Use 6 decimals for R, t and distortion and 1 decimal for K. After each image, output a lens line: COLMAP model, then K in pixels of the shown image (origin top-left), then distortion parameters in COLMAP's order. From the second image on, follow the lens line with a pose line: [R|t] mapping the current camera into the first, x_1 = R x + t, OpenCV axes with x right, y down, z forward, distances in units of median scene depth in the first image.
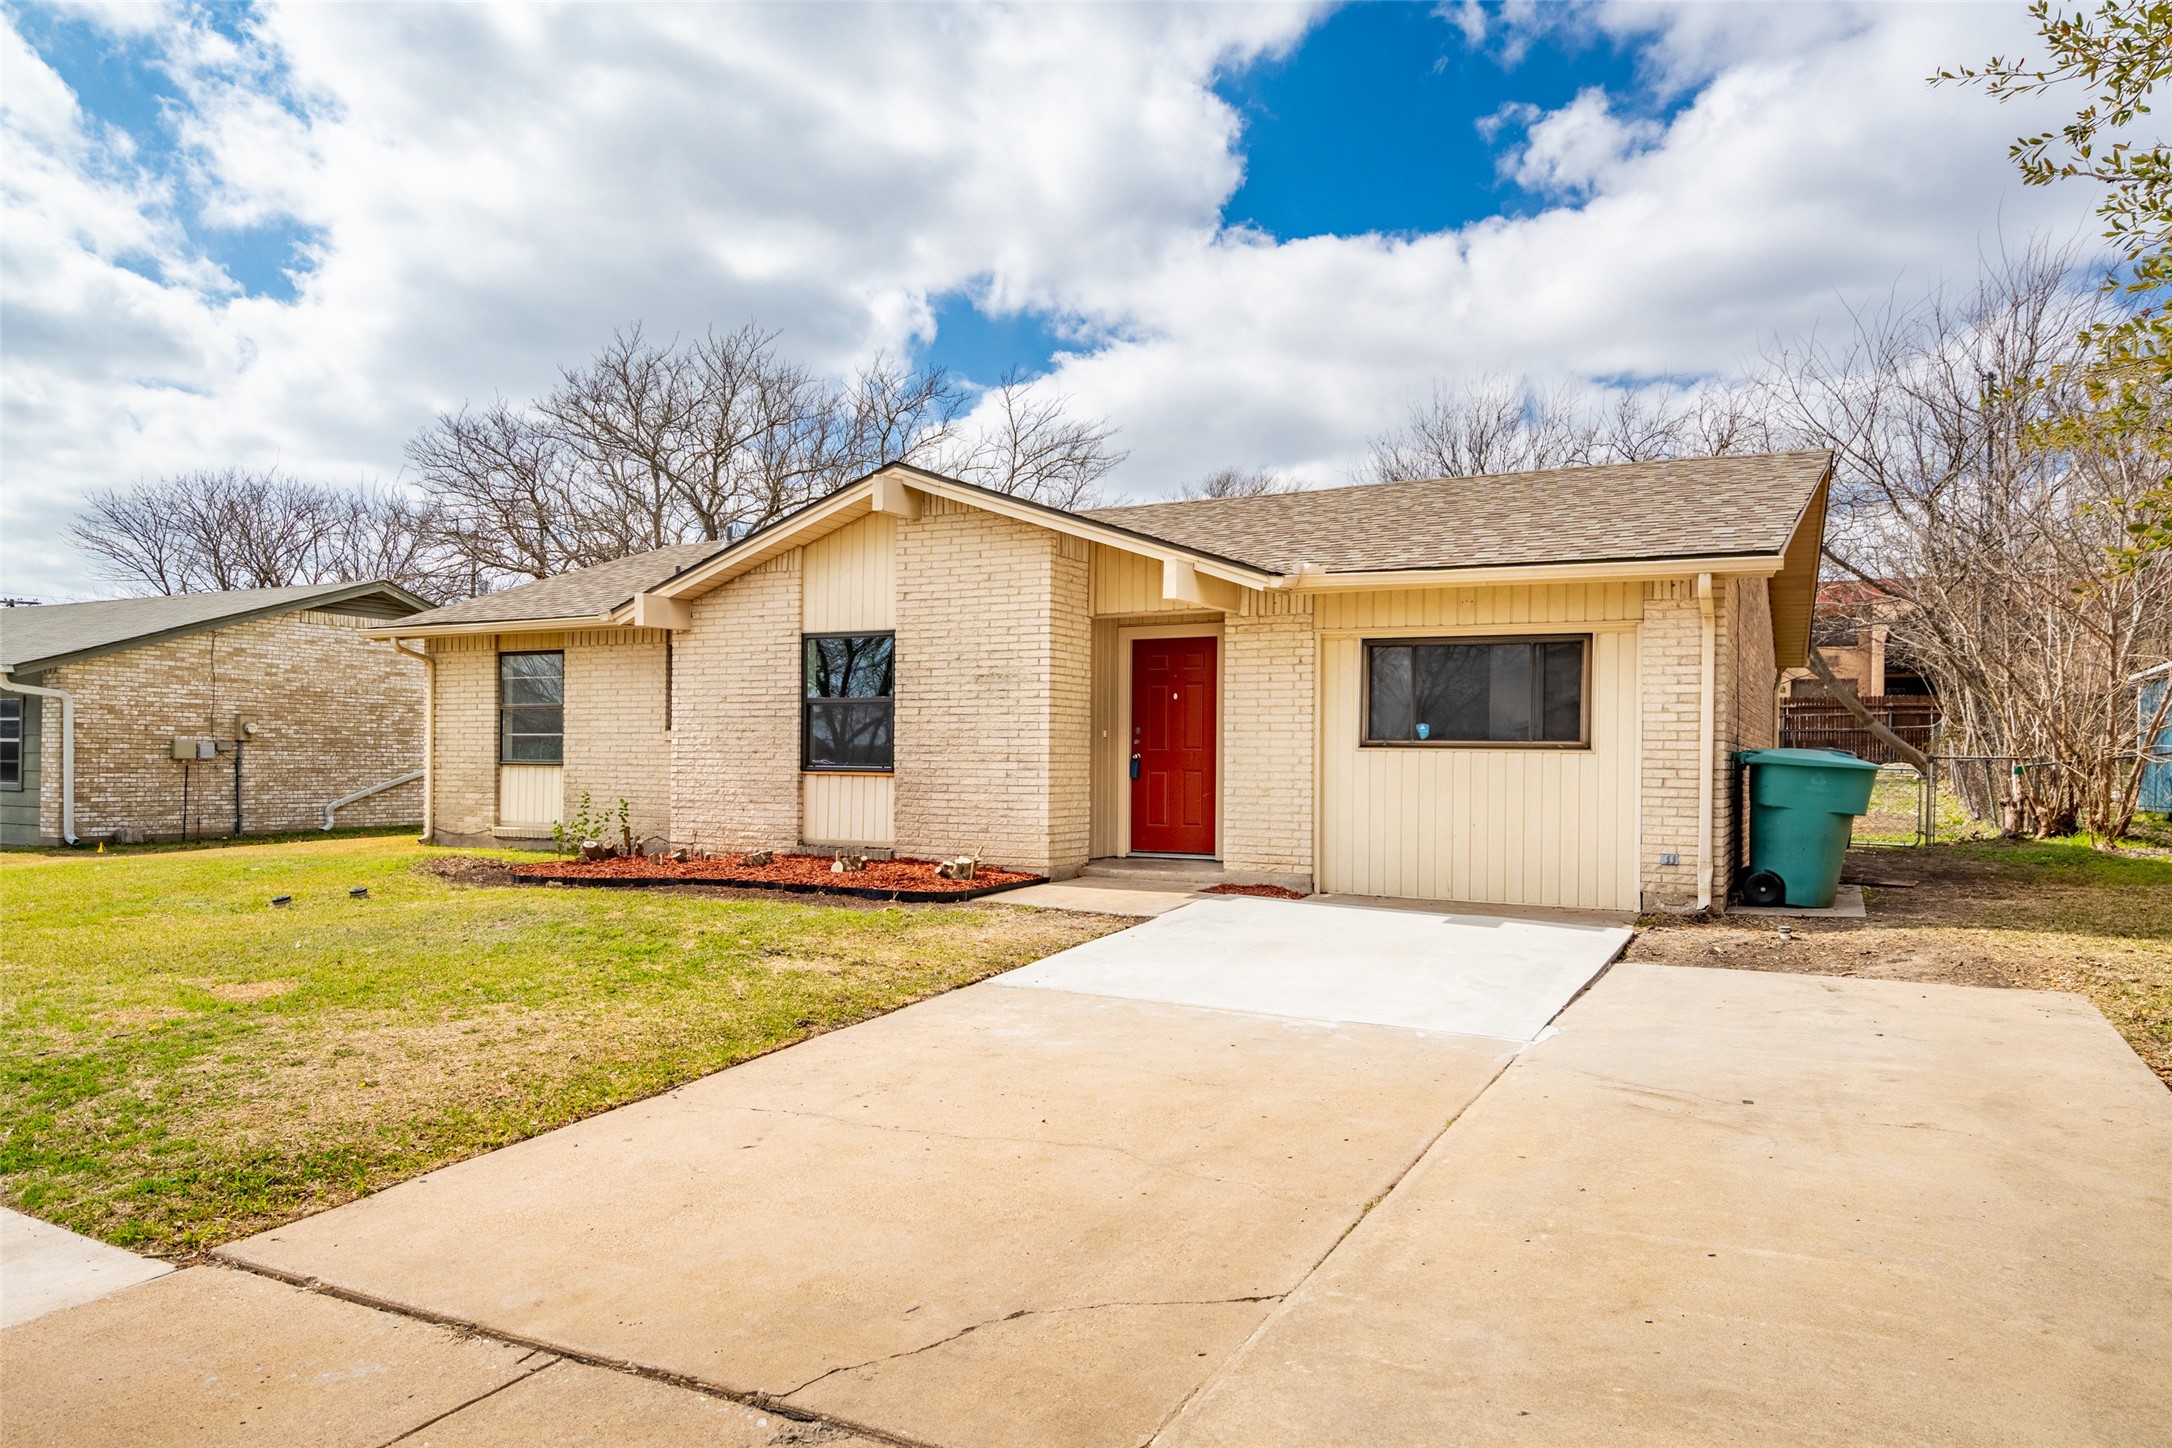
lens RADIAL K [[1397.3, 0, 1086.6], [0, 1397.3, 734.4], [0, 0, 1]] dist [0.010329, -0.000662]
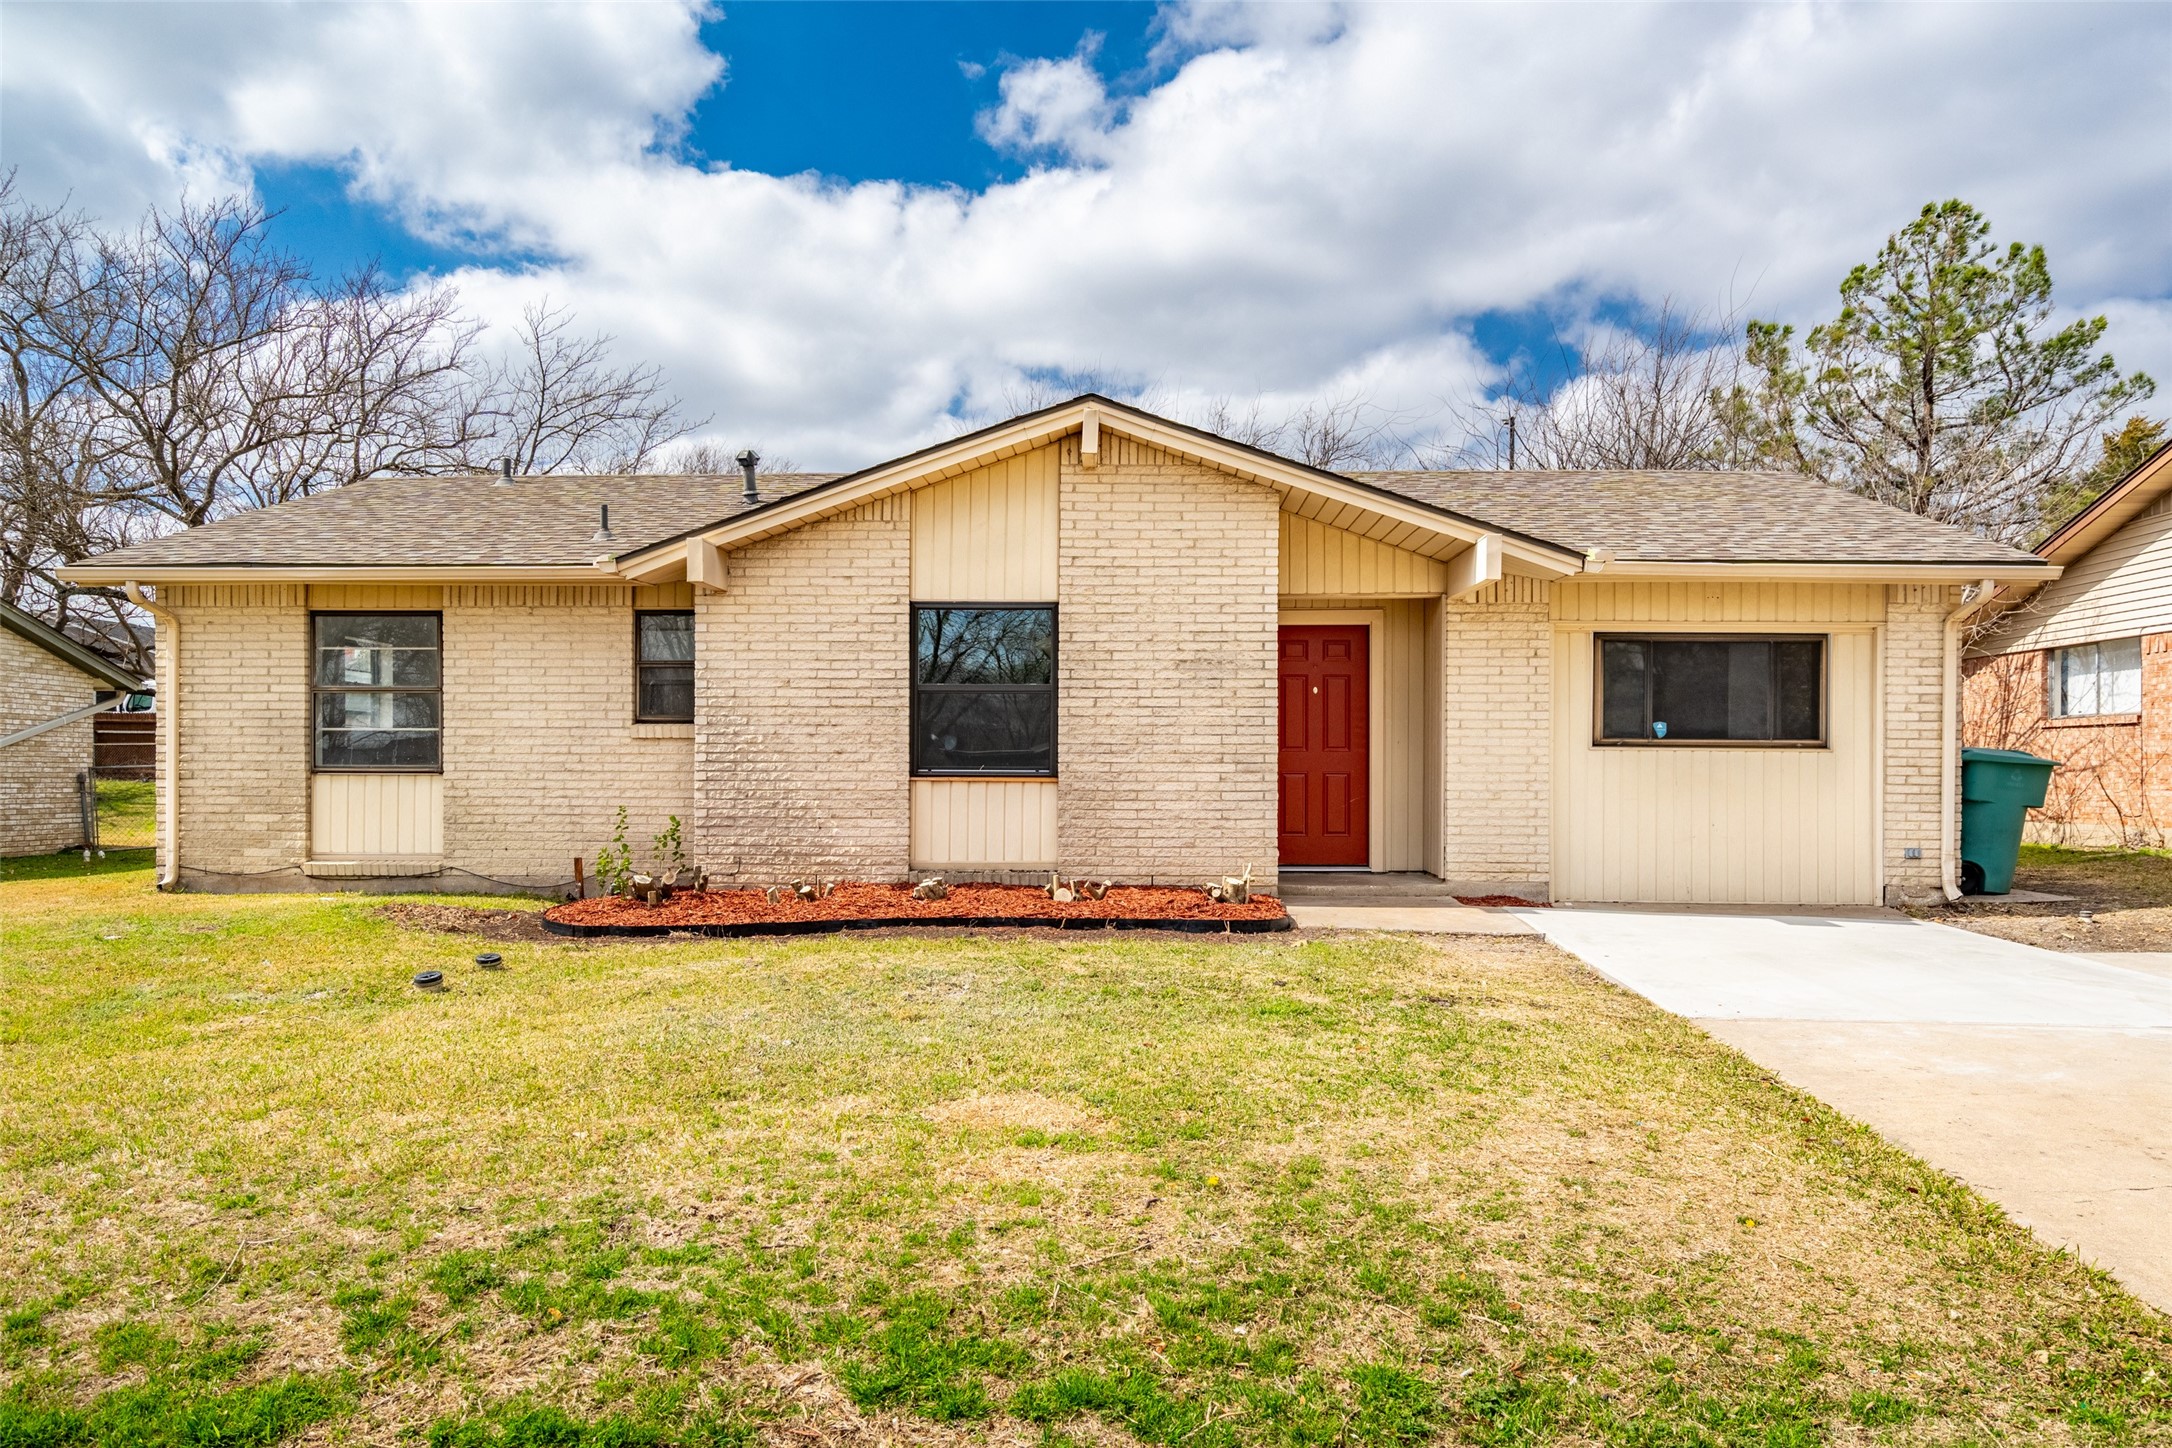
lens RADIAL K [[1578.7, 0, 1110.8], [0, 1578.7, 778.1], [0, 0, 1]] dist [0.014659, 0.003998]
pose [[0.903139, -0.005614, 0.429312, -0.518208], [-0.003131, 0.999802, 0.019661, 0.009813], [-0.429337, -0.019101, 0.902942, 0.159134]]
